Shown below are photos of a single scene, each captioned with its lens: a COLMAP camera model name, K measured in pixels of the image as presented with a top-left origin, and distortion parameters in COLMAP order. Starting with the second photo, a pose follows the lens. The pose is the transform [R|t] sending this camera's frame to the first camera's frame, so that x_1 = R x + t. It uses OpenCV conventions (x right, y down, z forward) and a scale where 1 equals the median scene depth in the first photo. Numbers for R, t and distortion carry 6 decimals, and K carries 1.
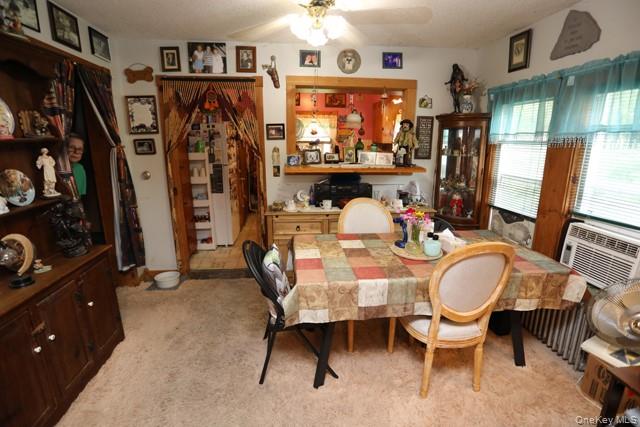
lens RADIAL K [[308.7, 0, 323.0], [0, 308.7, 211.6], [0, 0, 1]] dist [-0.069958, 0.029609]
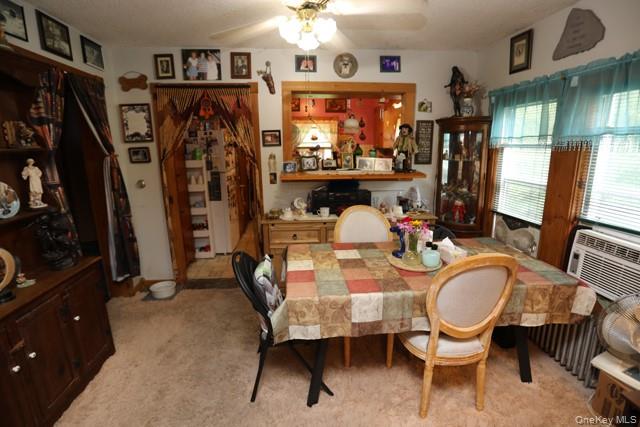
lens RADIAL K [[308.0, 0, 322.7], [0, 308.0, 211.7], [0, 0, 1]] dist [-0.070250, 0.027263]
pose [[0.999812, -0.009106, -0.017123, 0.025919], [0.008842, 0.999842, -0.015430, -0.009841], [0.017261, 0.015276, 0.999734, 0.029509]]
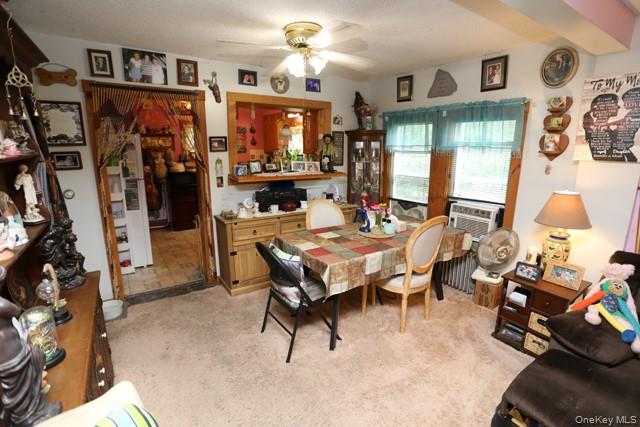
lens RADIAL K [[308.7, 0, 323.0], [0, 308.7, 211.6], [0, 0, 1]] dist [-0.069958, 0.029609]
pose [[0.882893, -0.095329, 0.459796, -0.374242], [0.106279, 0.994334, 0.002078, 0.003992], [-0.457389, 0.047032, 0.888022, -0.080654]]
